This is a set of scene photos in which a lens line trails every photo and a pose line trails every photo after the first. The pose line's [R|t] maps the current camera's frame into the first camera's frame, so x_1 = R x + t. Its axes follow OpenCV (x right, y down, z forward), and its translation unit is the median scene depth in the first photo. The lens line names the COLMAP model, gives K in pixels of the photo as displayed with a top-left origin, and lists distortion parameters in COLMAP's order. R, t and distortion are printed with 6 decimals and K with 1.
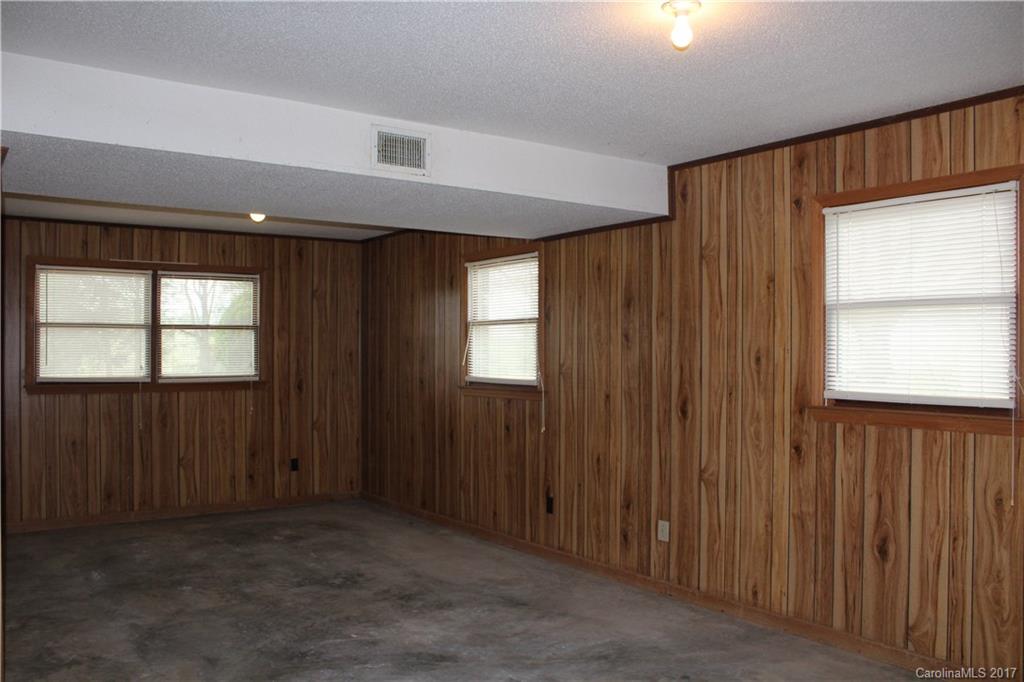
lens RADIAL K [[849.0, 0, 506.9], [0, 849.0, 353.5], [0, 0, 1]] dist [-0.169031, 0.151620]
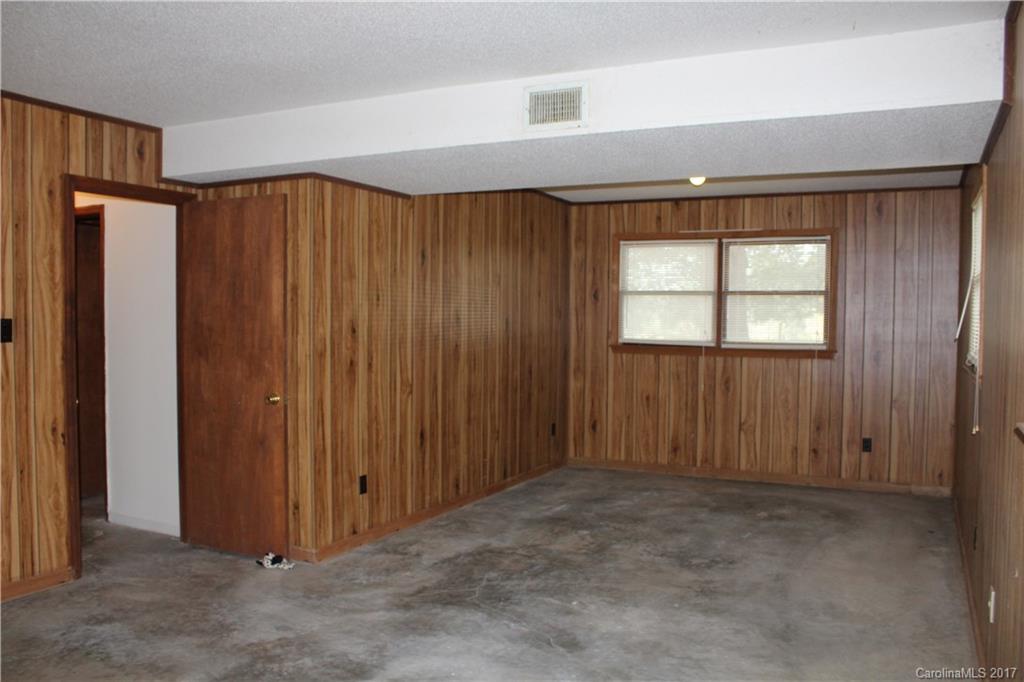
lens RADIAL K [[849.0, 0, 506.9], [0, 849.0, 353.5], [0, 0, 1]] dist [-0.169031, 0.151620]
pose [[0.466637, 0.043887, -0.883359, 0.504722], [-0.009549, 0.998960, 0.044586, -0.001794], [0.884397, -0.012371, 0.466571, 0.360820]]
